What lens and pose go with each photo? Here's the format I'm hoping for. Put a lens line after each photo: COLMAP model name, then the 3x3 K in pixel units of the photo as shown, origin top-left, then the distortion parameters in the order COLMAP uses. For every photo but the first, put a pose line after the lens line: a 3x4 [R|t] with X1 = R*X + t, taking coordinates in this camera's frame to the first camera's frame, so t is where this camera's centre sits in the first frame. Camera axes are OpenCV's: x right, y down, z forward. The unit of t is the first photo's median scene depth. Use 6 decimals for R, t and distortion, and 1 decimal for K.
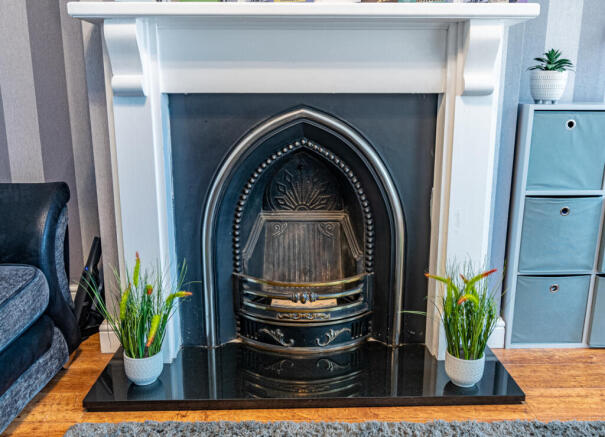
lens RADIAL K [[538.4, 0, 302.9], [0, 538.4, 212.0], [0, 0, 1]] dist [0.010927, -0.001381]
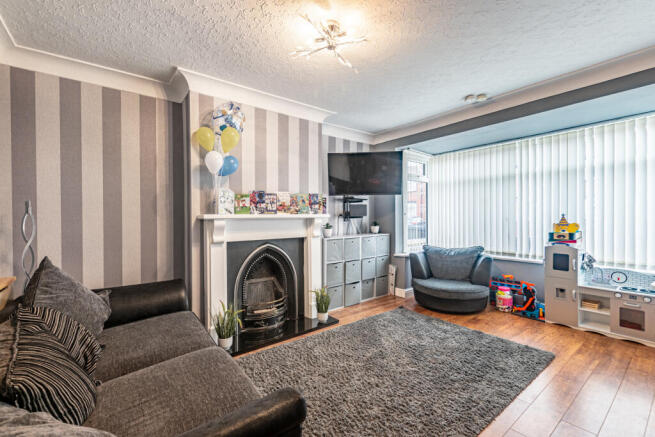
lens RADIAL K [[284.7, 0, 331.0], [0, 284.7, 219.3], [0, 0, 1]] dist [-0.000046, 0.000075]
pose [[0.795026, -0.012220, 0.606453, -0.673074], [0.142259, 0.975668, -0.166835, -0.002684], [-0.589658, 0.218911, 0.777420, -0.505660]]
